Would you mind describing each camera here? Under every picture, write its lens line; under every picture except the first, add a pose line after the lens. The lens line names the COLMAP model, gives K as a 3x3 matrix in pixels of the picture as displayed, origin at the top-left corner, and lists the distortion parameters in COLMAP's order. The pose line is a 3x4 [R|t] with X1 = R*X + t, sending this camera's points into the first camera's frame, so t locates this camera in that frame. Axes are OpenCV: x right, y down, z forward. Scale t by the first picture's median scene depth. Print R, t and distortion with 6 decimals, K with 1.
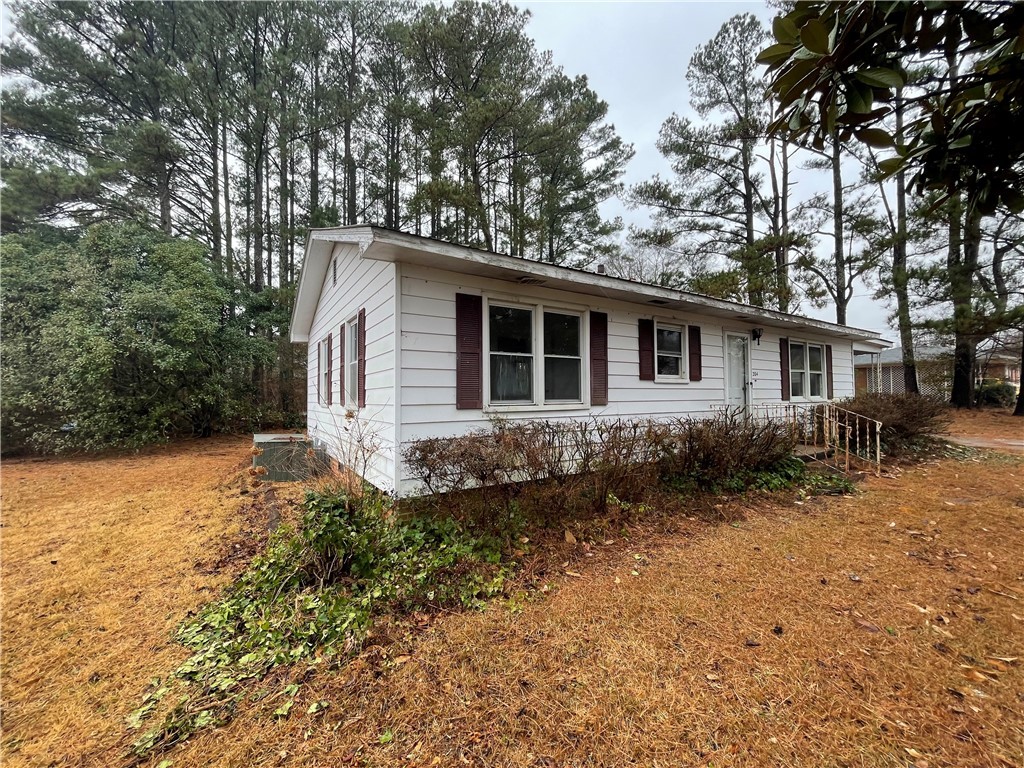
lens RADIAL K [[413.2, 0, 509.5], [0, 413.2, 385.8], [0, 0, 1]] dist [0.001094, -0.000128]
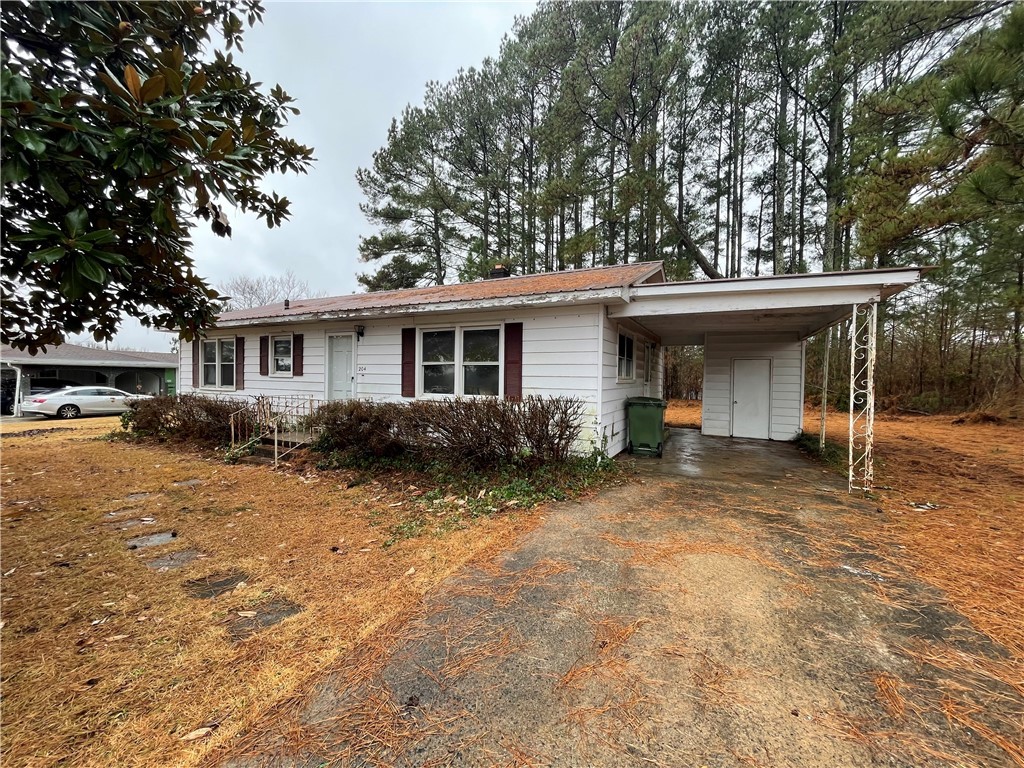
lens RADIAL K [[413.2, 0, 509.5], [0, 413.2, 385.8], [0, 0, 1]] dist [0.001094, -0.000128]
pose [[0.504504, 0.032933, -0.862781, 2.353448], [0.002597, 0.999210, 0.039660, -0.036641], [0.863405, -0.022249, 0.504020, 1.109690]]
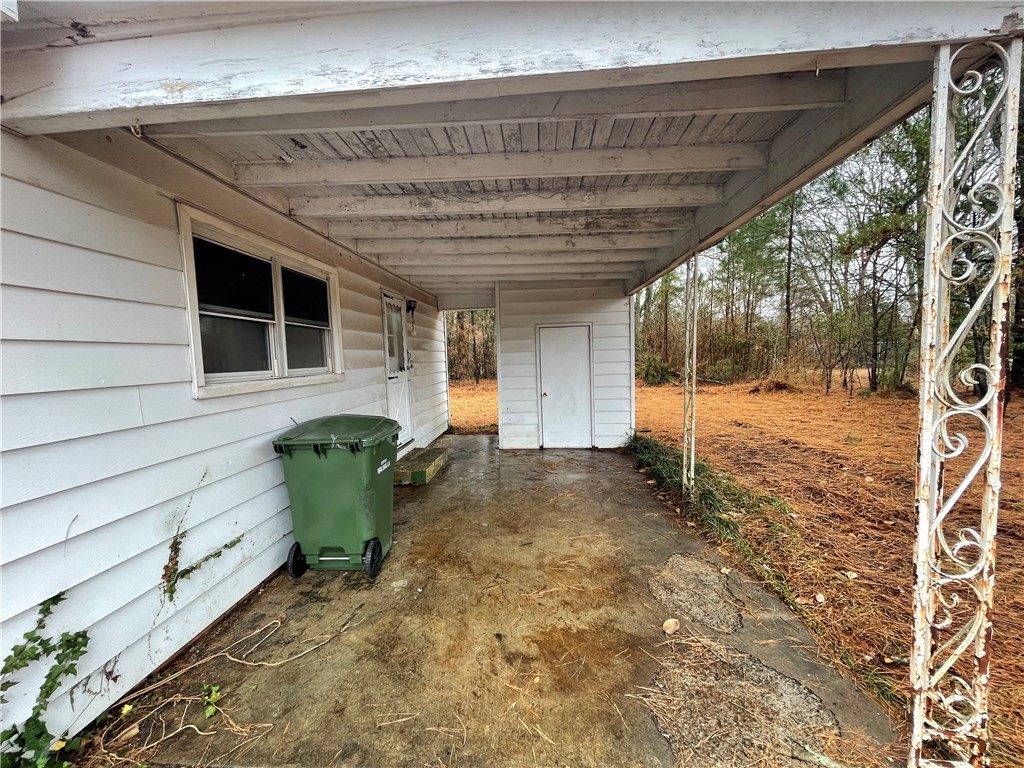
lens RADIAL K [[413.2, 0, 509.5], [0, 413.2, 385.8], [0, 0, 1]] dist [0.001094, -0.000128]
pose [[0.802699, 0.026410, -0.595799, 1.910844], [0.040462, 0.994306, 0.098587, -0.033268], [0.595010, -0.103243, 0.797060, 1.882251]]
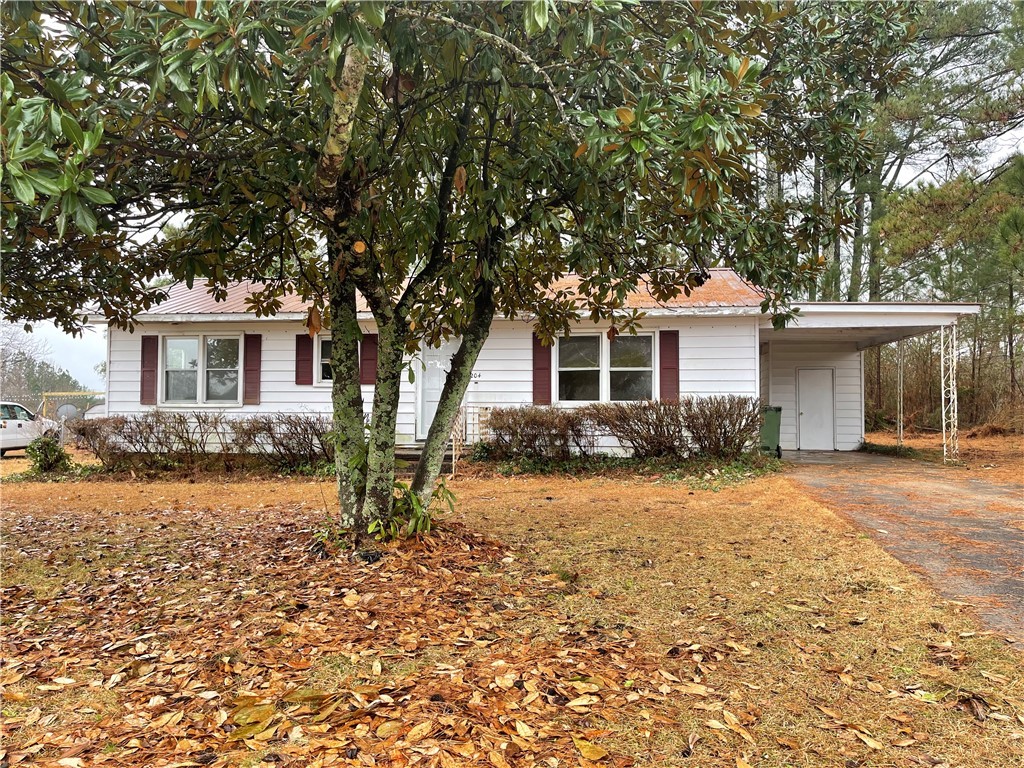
lens RADIAL K [[770.2, 0, 517.6], [0, 770.2, 383.7], [0, 0, 1]] dist [0.074912, -0.085330]
pose [[0.765143, -0.013812, -0.643713, 2.478704], [0.006364, 0.999883, -0.013890, 0.020105], [0.643829, 0.006531, 0.765141, -0.356132]]
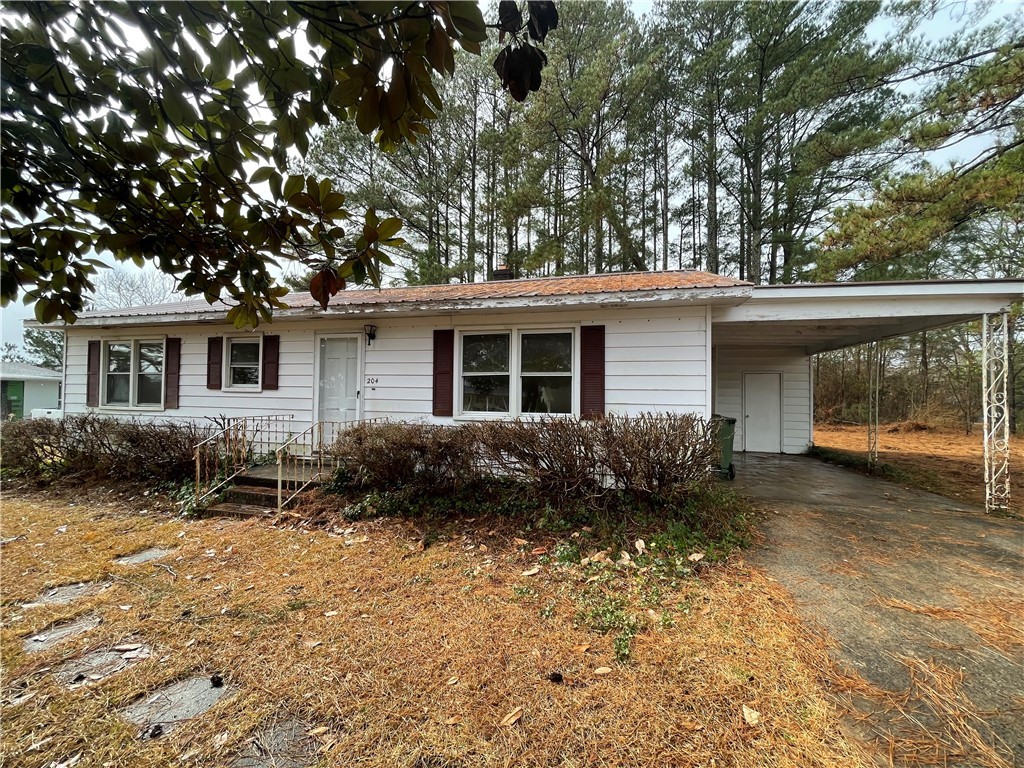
lens RADIAL K [[413.2, 0, 509.5], [0, 413.2, 385.8], [0, 0, 1]] dist [0.001094, -0.000128]
pose [[0.677325, 0.001863, -0.735682, 1.922960], [0.000700, 0.999995, 0.003177, -0.029513], [0.735684, -0.002667, 0.677320, 0.903833]]
